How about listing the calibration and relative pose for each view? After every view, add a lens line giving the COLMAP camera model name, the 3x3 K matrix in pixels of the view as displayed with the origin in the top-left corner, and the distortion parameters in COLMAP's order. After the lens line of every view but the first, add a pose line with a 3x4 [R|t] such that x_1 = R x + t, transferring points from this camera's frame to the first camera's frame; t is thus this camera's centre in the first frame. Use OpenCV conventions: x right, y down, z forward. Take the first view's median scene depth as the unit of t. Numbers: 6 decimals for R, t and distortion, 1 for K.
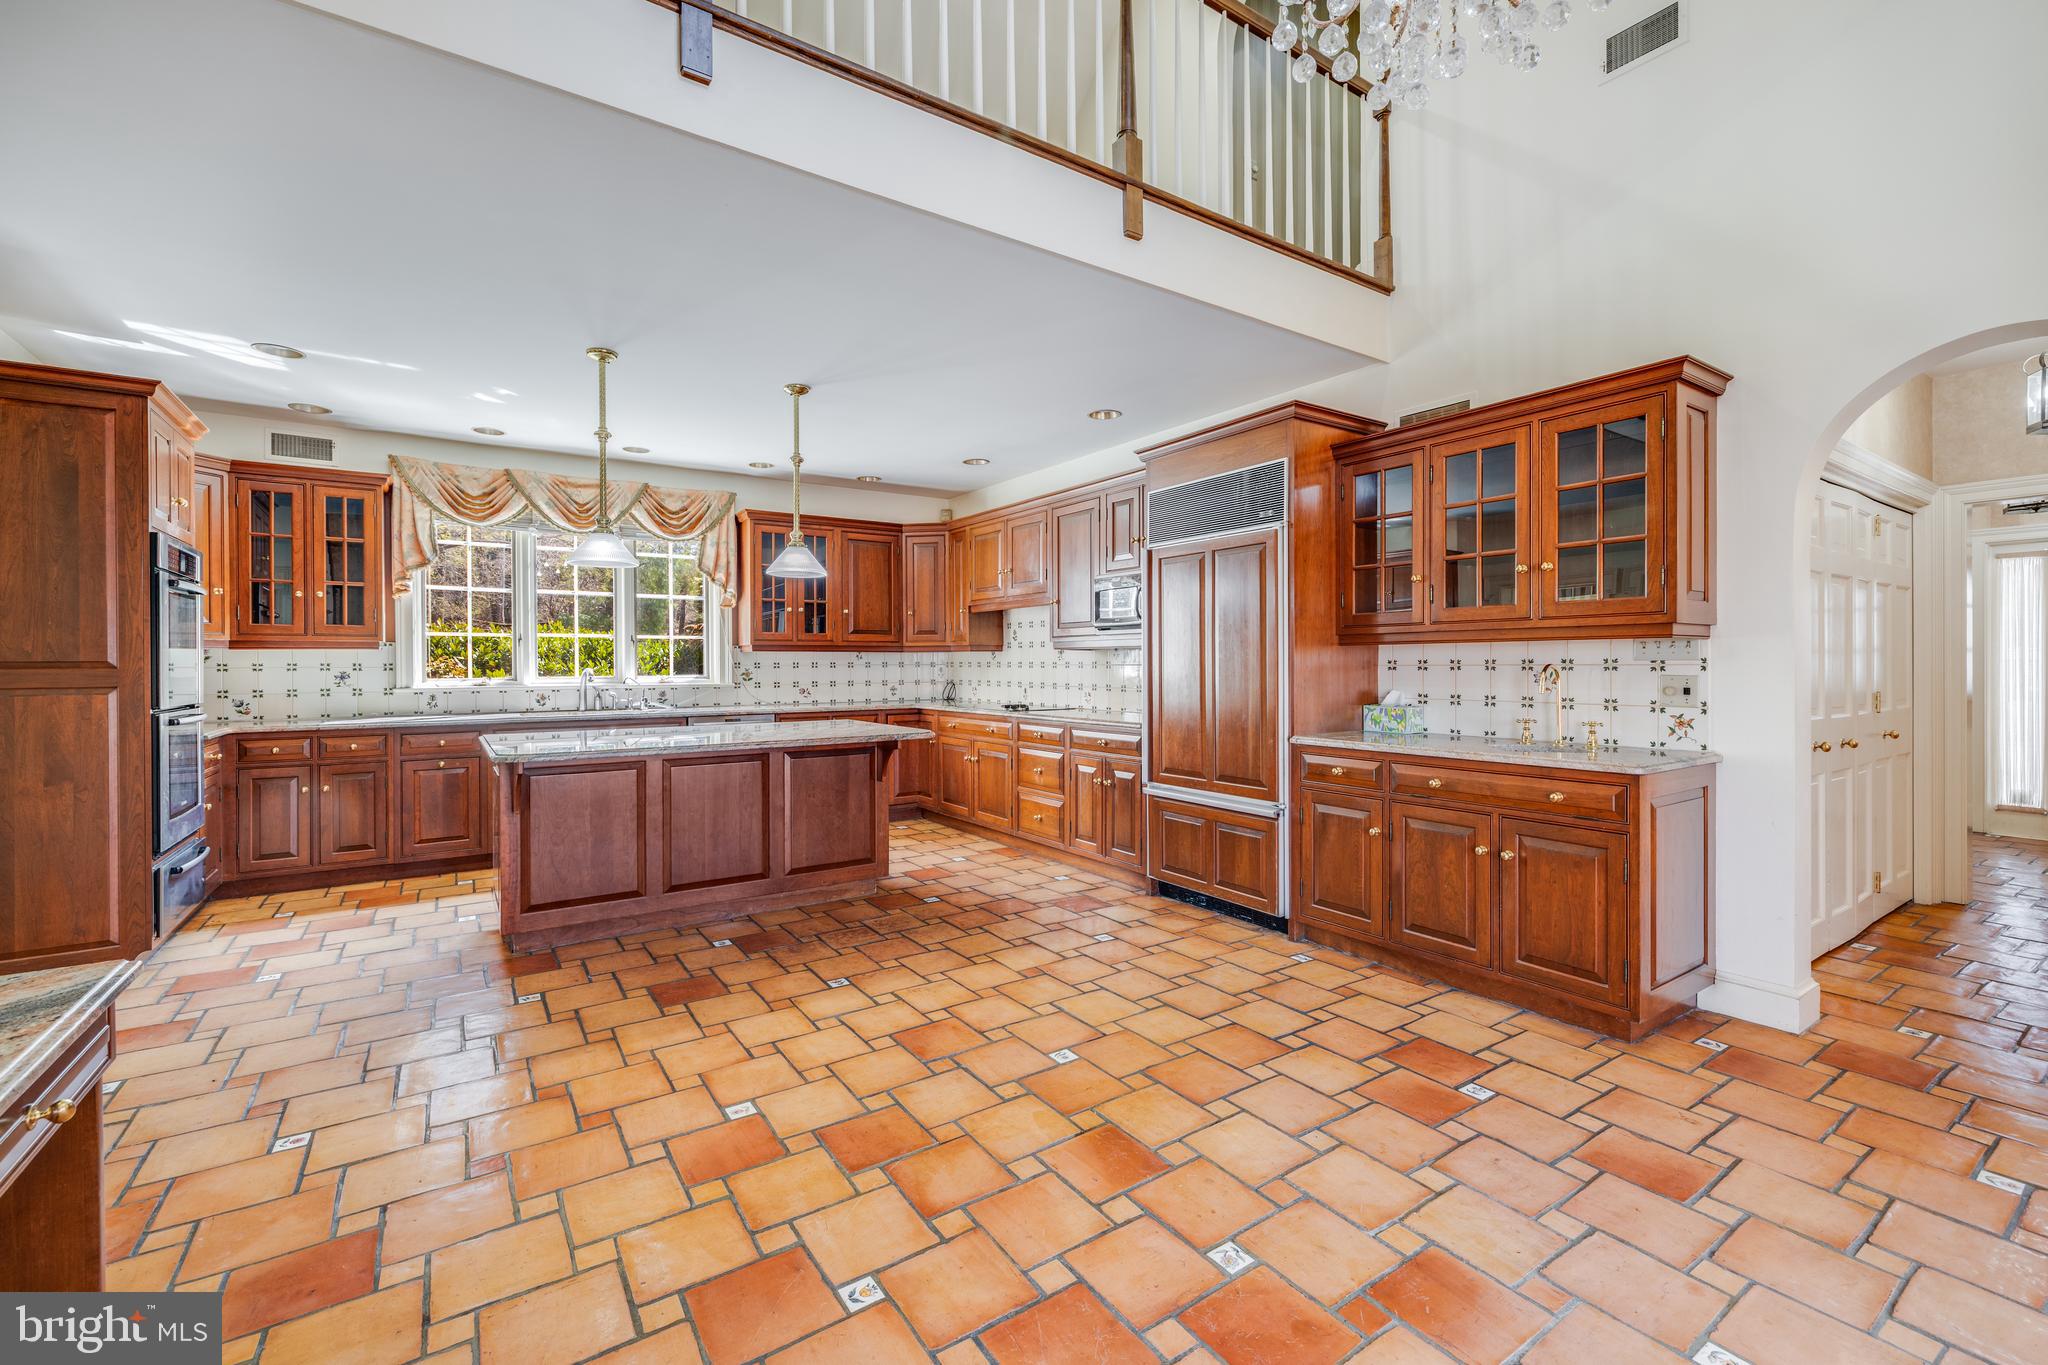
lens RADIAL K [[867.5, 0, 1014.0], [0, 867.5, 651.6], [0, 0, 1]] dist [0.002299, -0.000408]
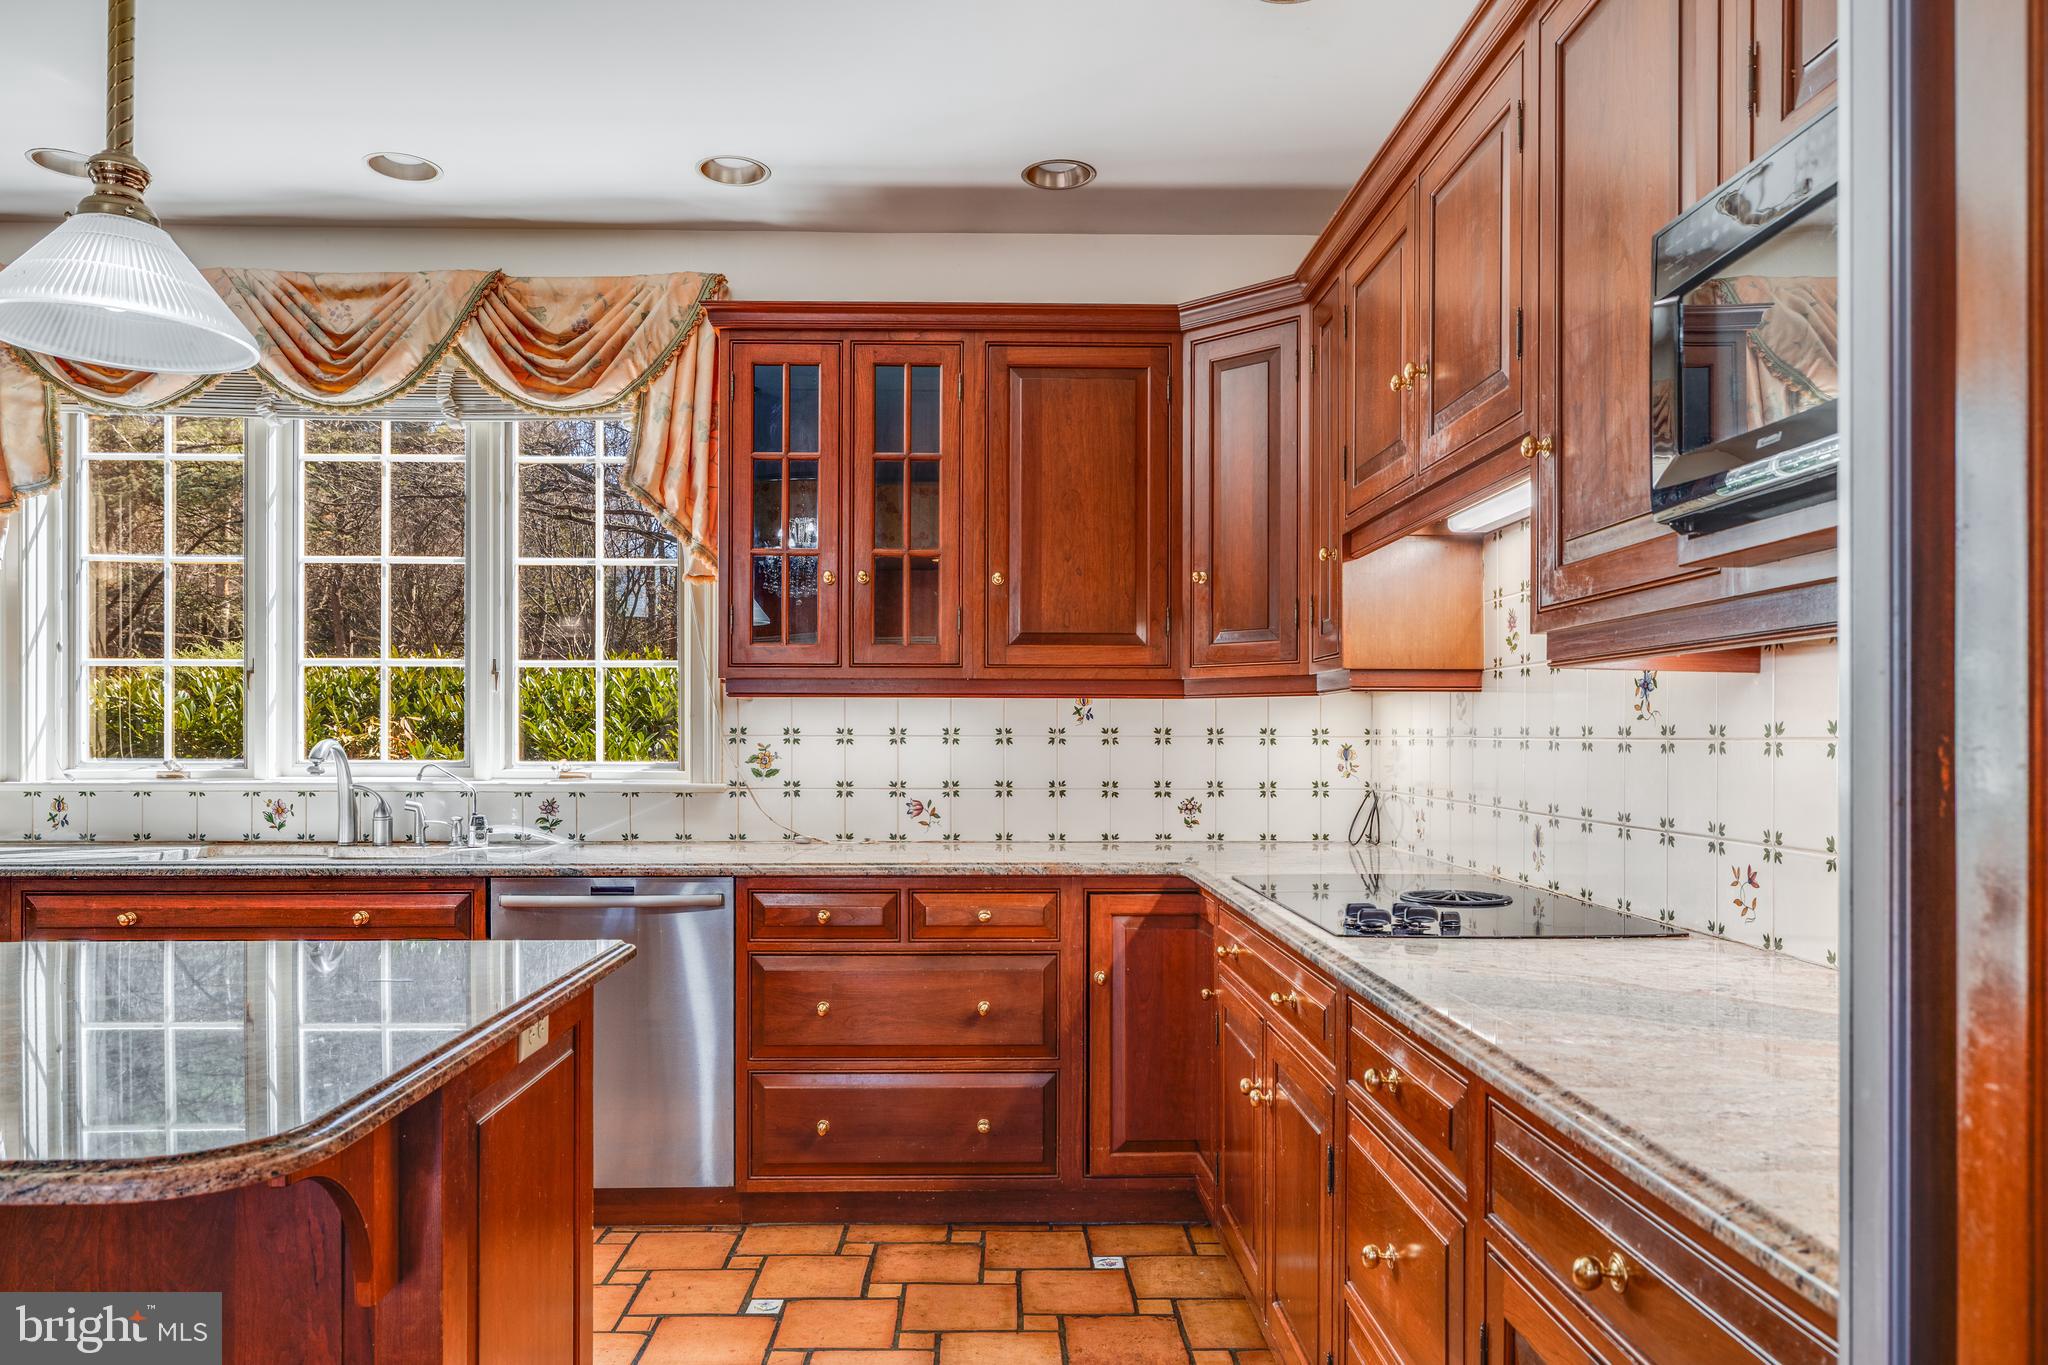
lens RADIAL K [[1421.1, 0, 1013.8], [0, 1421.1, 715.8], [0, 0, 1]] dist [0.005663, -0.002469]
pose [[0.843035, -0.002472, -0.537853, 0.141067], [0.001889, 0.999997, -0.001635, 0.010638], [0.537856, 0.000363, 0.843037, 0.683037]]
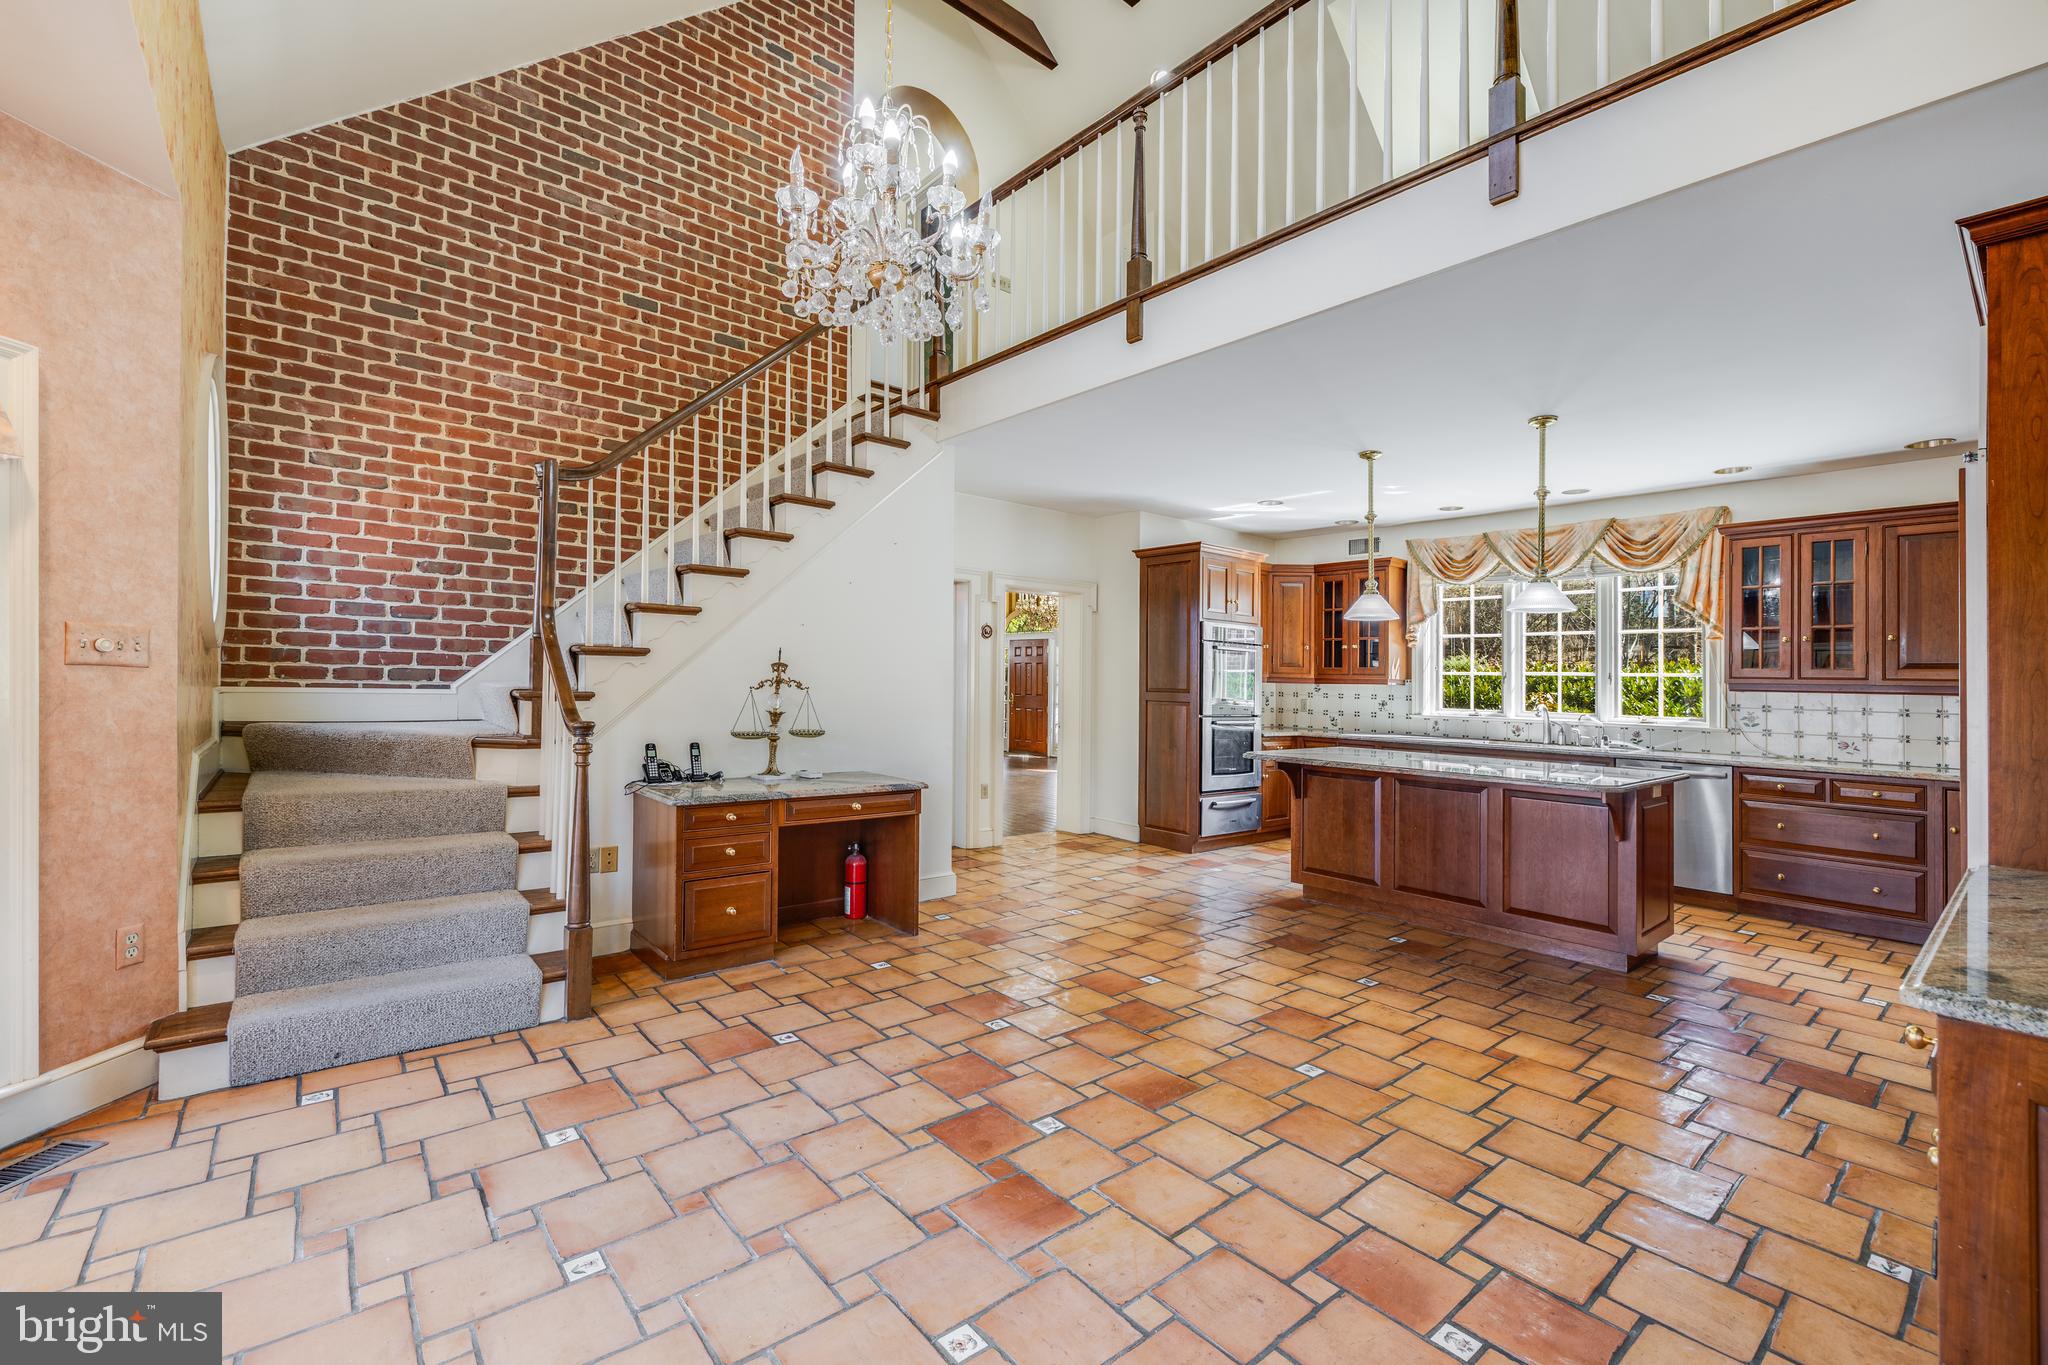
lens RADIAL K [[861.7, 0, 1026.4], [0, 861.7, 660.6], [0, 0, 1]] dist [0.003241, -0.000156]
pose [[0.109942, -0.020861, -0.993719, 0.554277], [-0.013081, 0.999663, -0.022433, -0.002536], [0.993852, 0.015465, 0.109632, 0.274927]]
